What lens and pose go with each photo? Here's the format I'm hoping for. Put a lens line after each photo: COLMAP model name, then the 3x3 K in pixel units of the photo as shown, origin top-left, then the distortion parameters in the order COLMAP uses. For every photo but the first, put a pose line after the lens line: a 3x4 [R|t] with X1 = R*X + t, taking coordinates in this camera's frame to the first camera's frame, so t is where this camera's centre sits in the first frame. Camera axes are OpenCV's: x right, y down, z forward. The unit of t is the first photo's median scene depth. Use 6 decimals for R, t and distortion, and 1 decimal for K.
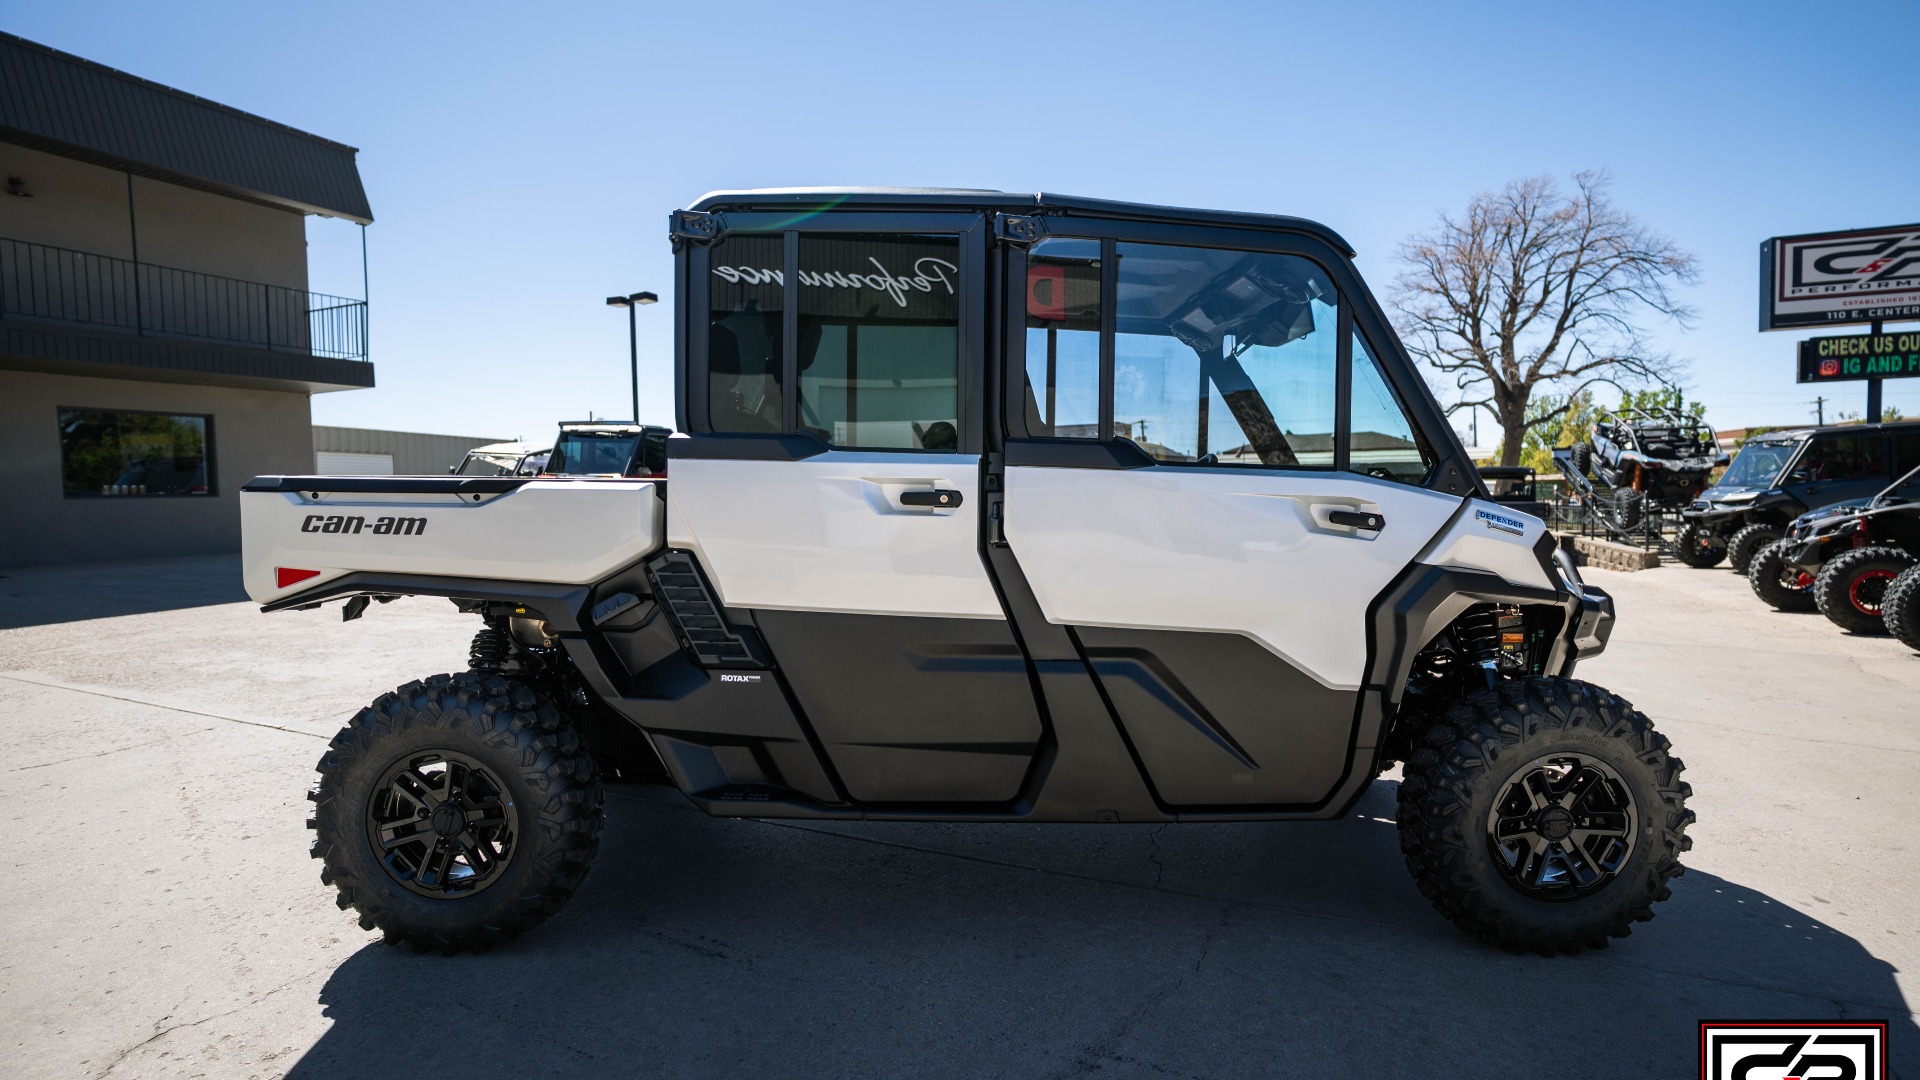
lens RADIAL K [[933.9, 0, 951.8], [0, 933.9, 533.6], [0, 0, 1]] dist [-0.080832, 0.038522]
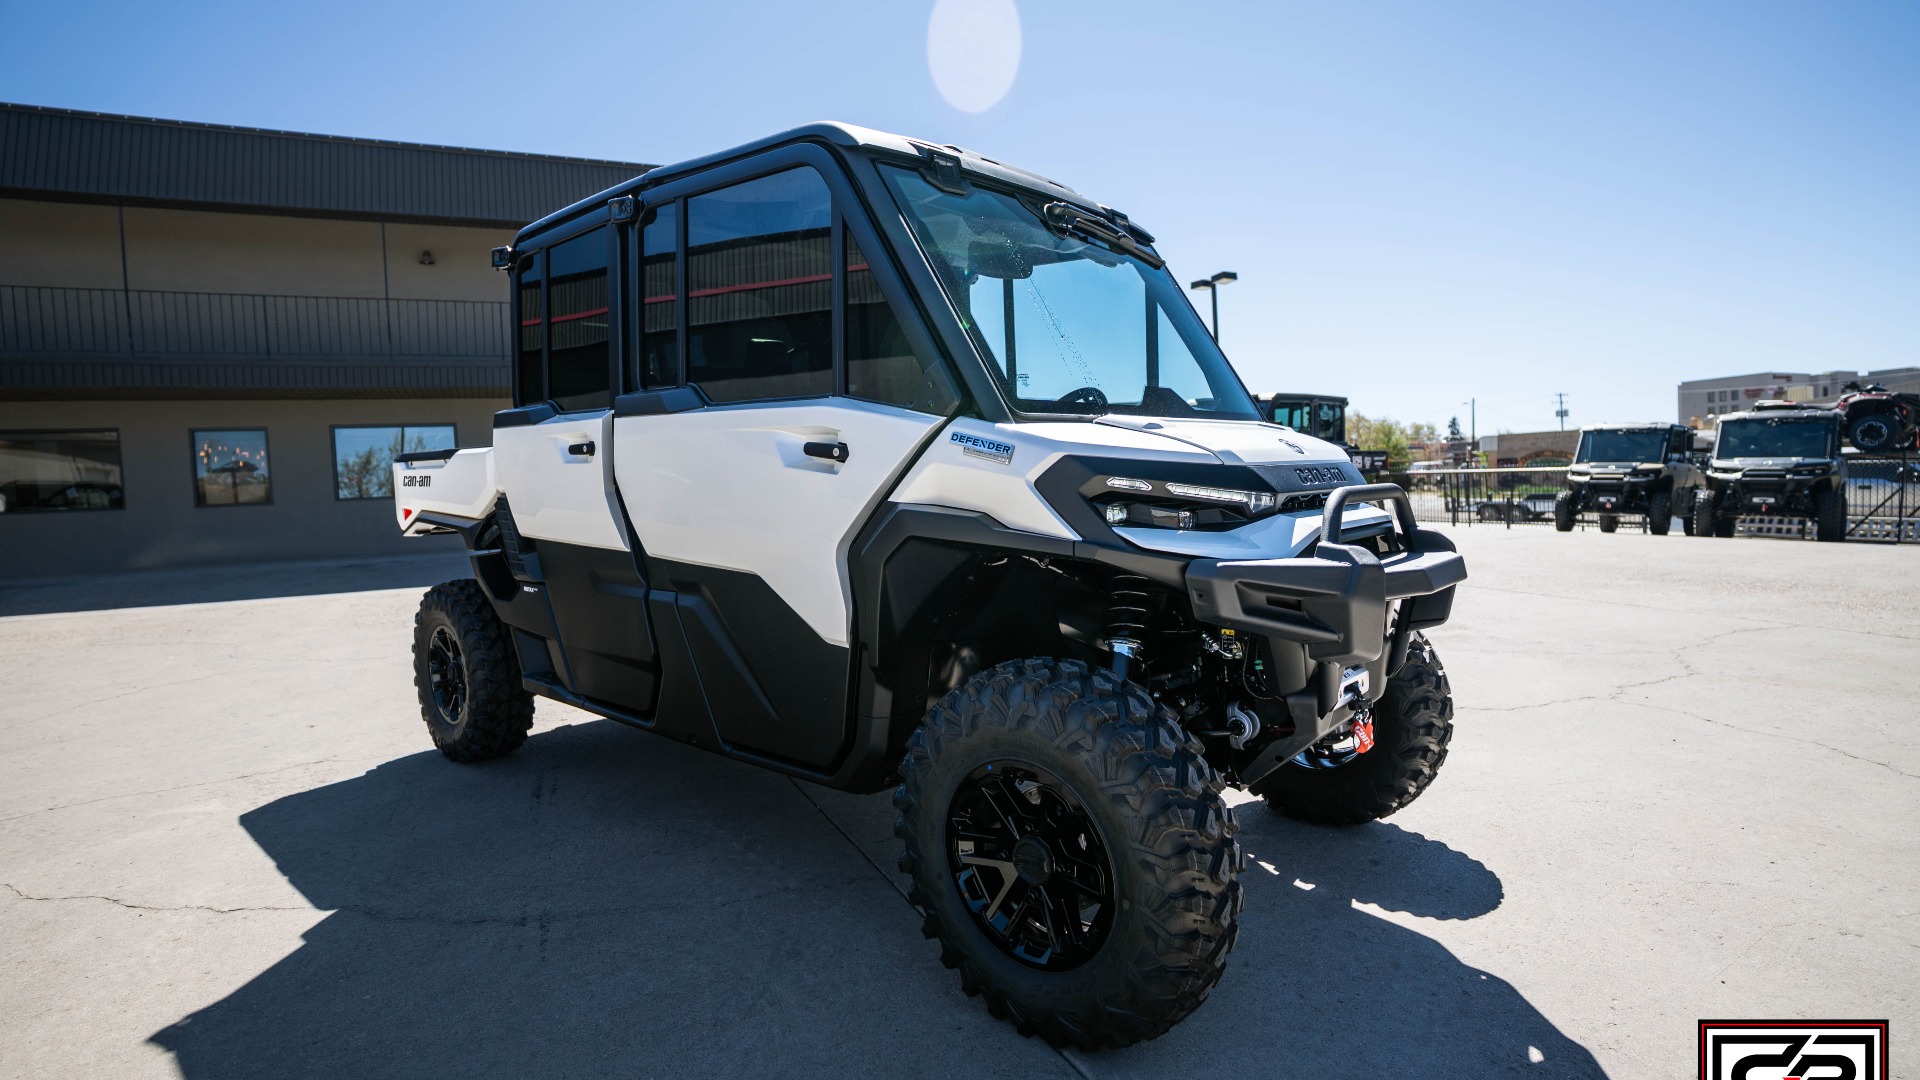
lens RADIAL K [[933.9, 0, 951.8], [0, 933.9, 533.6], [0, 0, 1]] dist [-0.080832, 0.038522]
pose [[0.747954, 0.016319, -0.663549, 1.111297], [-0.003595, 0.999783, 0.020535, 0.045345], [0.663740, -0.012973, 0.747851, 0.410060]]
